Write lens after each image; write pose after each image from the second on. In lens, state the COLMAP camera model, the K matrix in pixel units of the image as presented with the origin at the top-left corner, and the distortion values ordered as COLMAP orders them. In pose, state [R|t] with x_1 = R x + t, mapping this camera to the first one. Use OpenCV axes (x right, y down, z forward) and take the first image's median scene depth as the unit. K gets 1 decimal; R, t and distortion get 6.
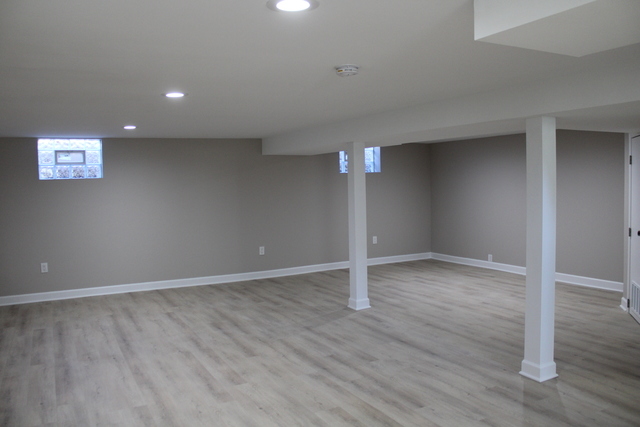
lens RADIAL K [[530.0, 0, 323.5], [0, 530.0, 212.0], [0, 0, 1]] dist [-0.158752, 0.140787]
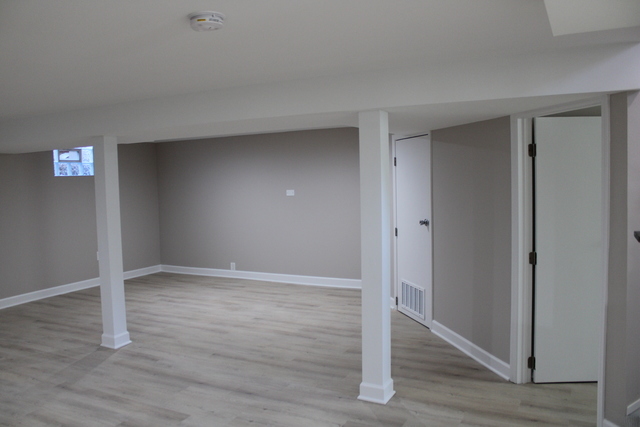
lens RADIAL K [[530.0, 0, 323.5], [0, 530.0, 212.0], [0, 0, 1]] dist [-0.158752, 0.140787]
pose [[0.826342, -0.034471, 0.562112, -0.118426], [0.038859, 0.999236, 0.004152, -0.011212], [-0.561826, 0.018412, 0.827051, 0.202310]]
